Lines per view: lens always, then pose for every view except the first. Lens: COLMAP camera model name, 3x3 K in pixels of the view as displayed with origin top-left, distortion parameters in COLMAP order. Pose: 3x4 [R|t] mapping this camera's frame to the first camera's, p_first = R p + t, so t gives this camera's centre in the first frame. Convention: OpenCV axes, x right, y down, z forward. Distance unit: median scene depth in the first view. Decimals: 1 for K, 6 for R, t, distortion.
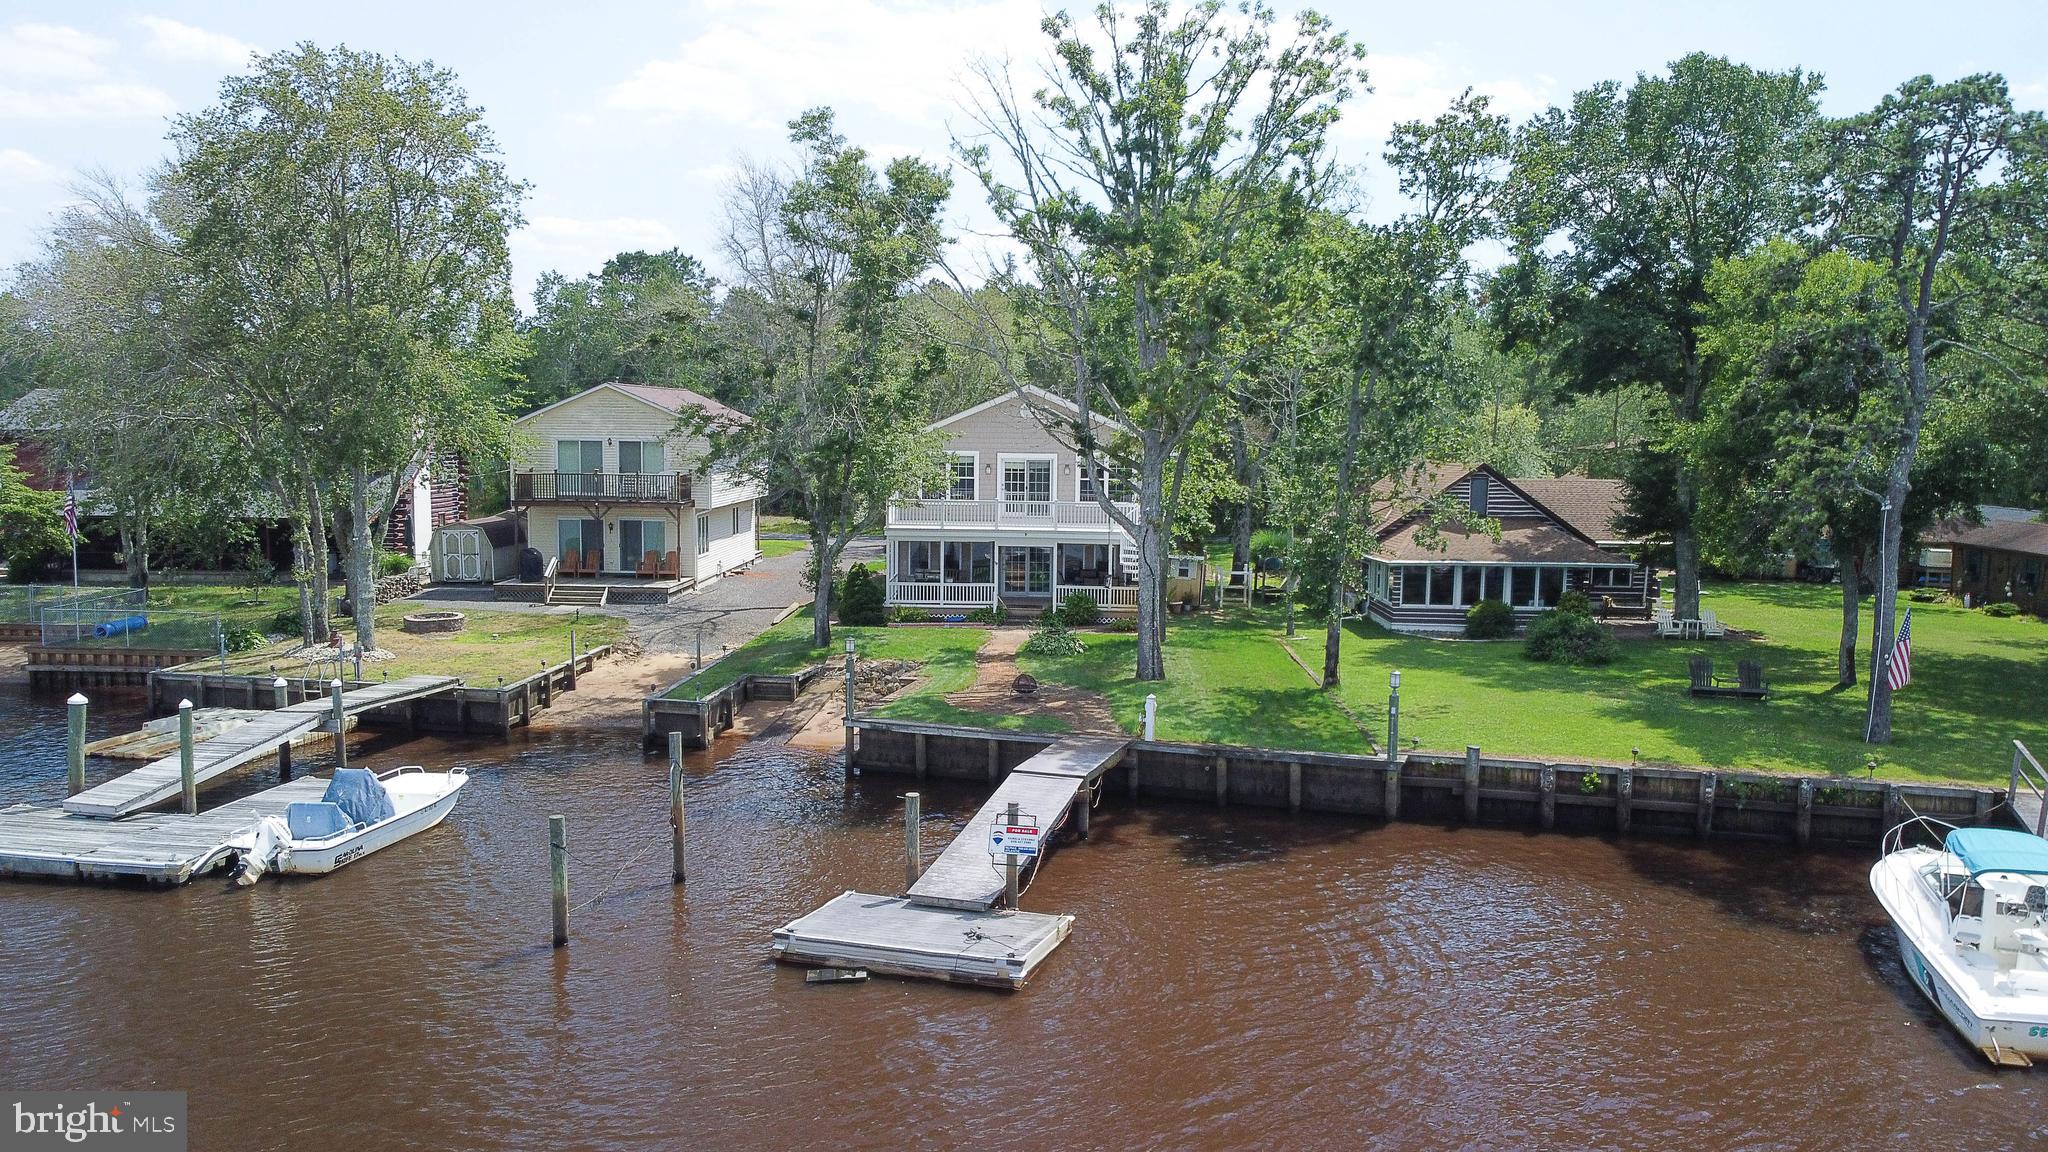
lens RADIAL K [[1586.6, 0, 1024.0], [0, 1586.6, 576.0], [0, 0, 1]] dist [-0.000122, 0.001680]
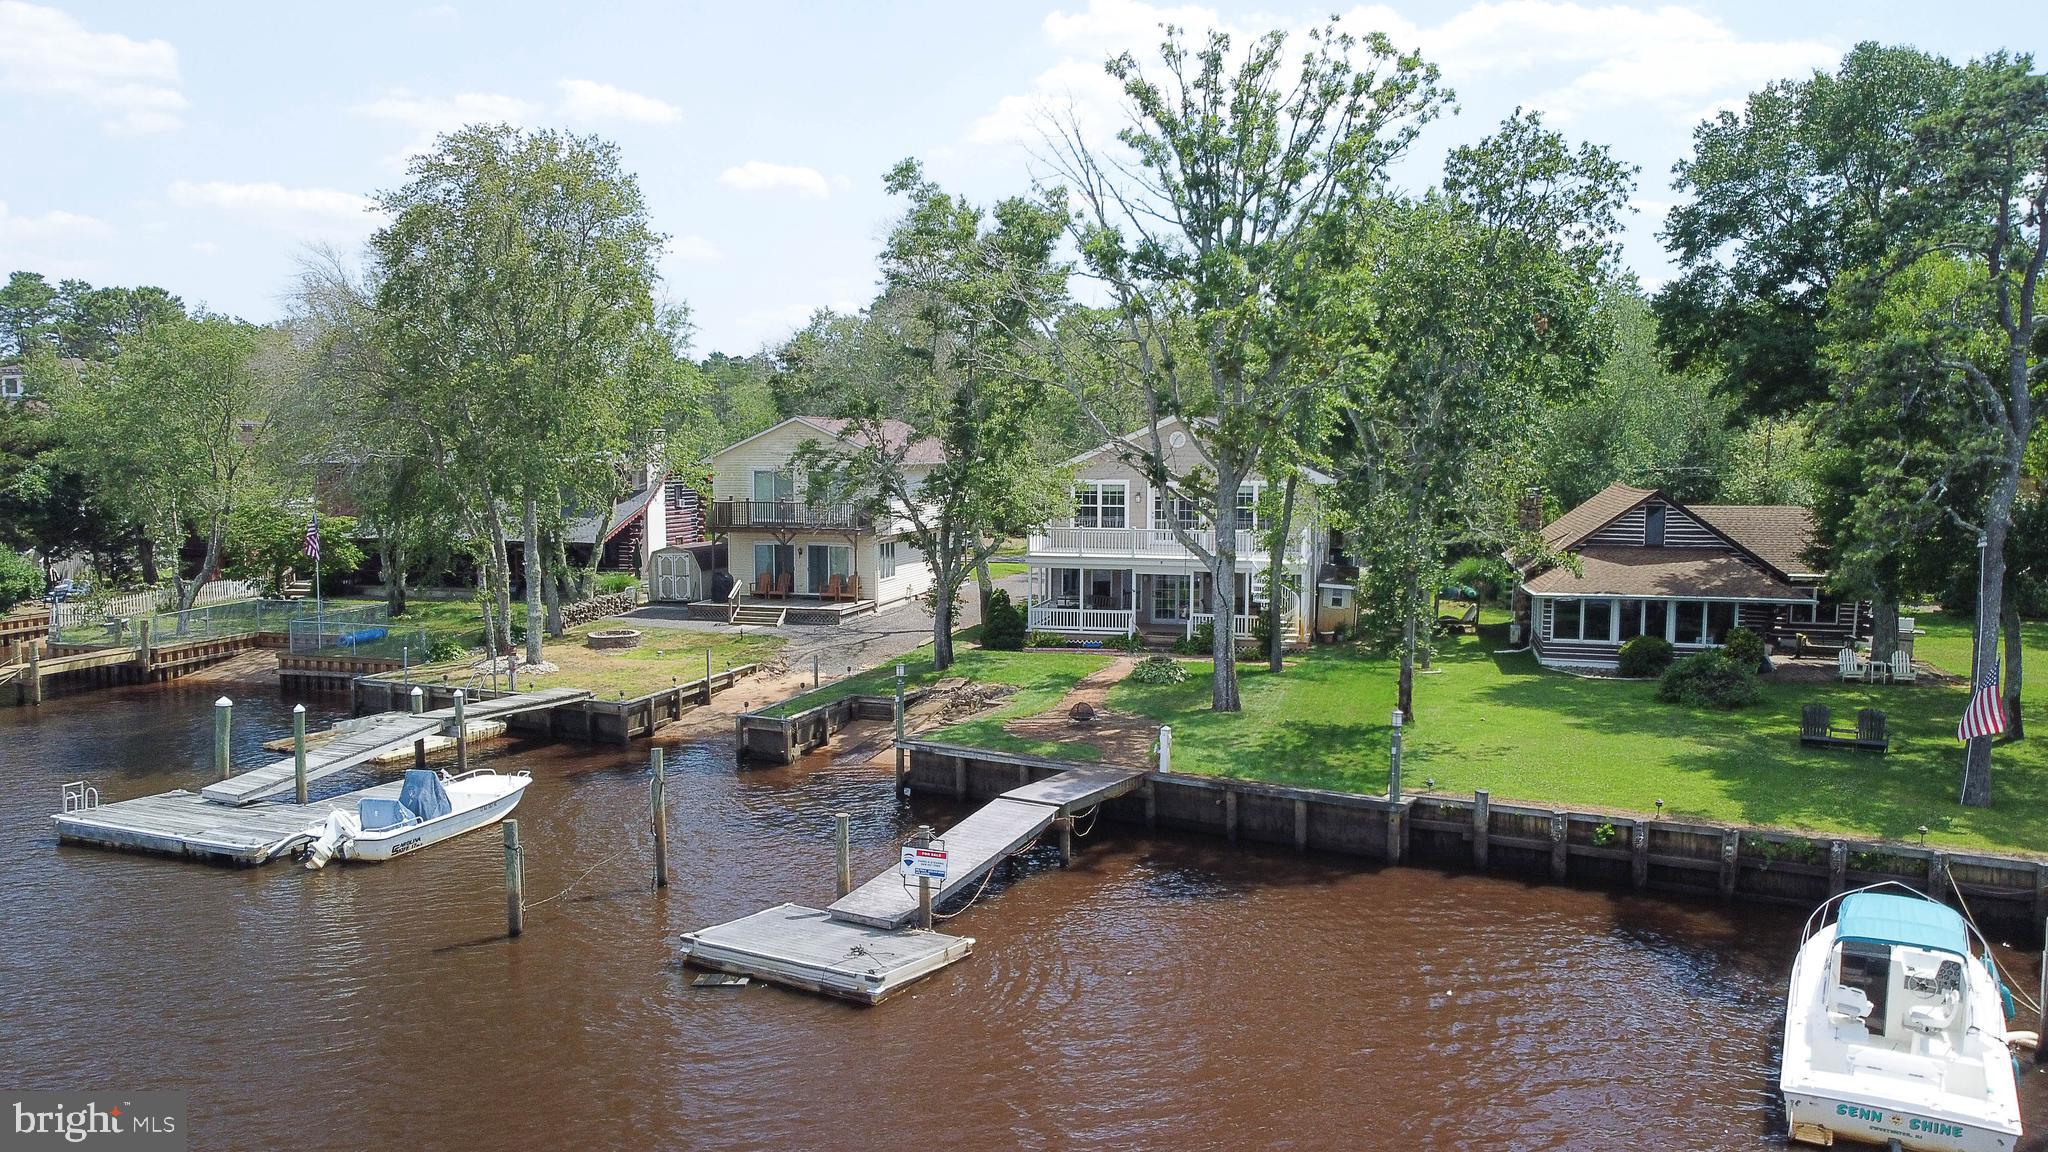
lens RADIAL K [[1586.6, 0, 1024.0], [0, 1586.6, 576.0], [0, 0, 1]] dist [-0.000122, 0.001680]
pose [[0.973532, 0.009659, -0.228347, 0.187534], [-0.012371, 0.999869, -0.010447, -0.007764], [0.228216, 0.012995, 0.973524, -0.002486]]
